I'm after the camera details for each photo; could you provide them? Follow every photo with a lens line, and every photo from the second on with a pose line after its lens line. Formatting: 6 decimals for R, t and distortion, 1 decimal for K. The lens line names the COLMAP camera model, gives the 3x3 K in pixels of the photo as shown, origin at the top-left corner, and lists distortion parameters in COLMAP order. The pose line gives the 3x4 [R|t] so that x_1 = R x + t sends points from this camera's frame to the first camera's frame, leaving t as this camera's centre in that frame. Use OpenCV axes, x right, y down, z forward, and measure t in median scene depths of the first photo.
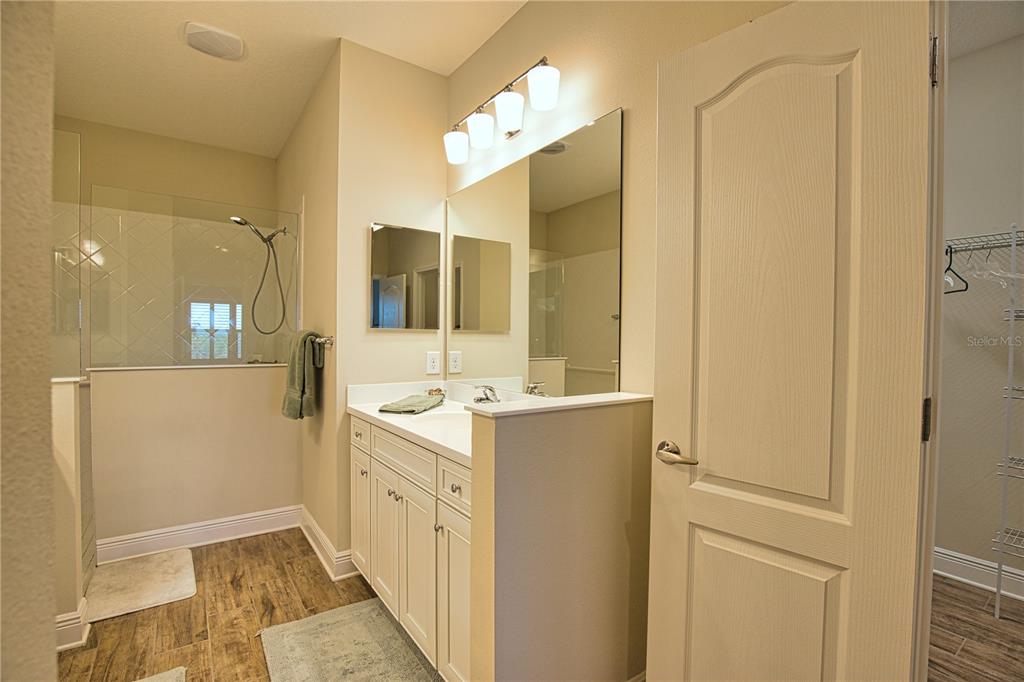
lens RADIAL K [[465.6, 0, 513.7], [0, 465.6, 344.5], [0, 0, 1]] dist [-0.029355, 0.000058]
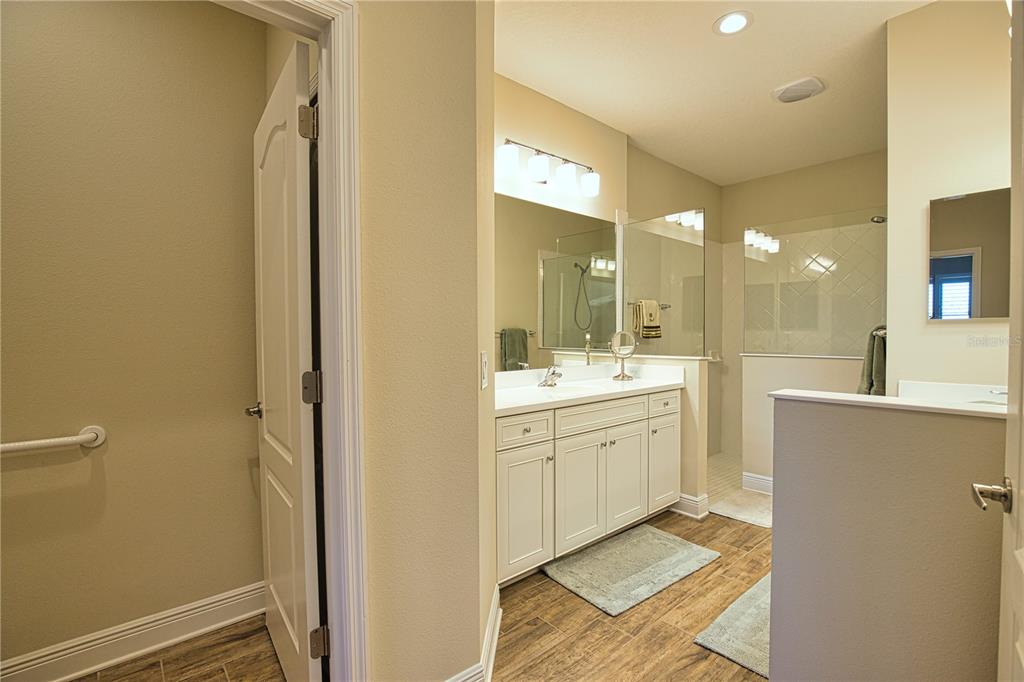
lens RADIAL K [[465.6, 0, 513.7], [0, 465.6, 344.5], [0, 0, 1]] dist [-0.029355, 0.000058]
pose [[0.076774, 0.015332, -0.996931, 0.612046], [-0.006029, 0.999871, 0.014913, 0.005165], [0.997030, 0.004866, 0.076856, 0.170725]]
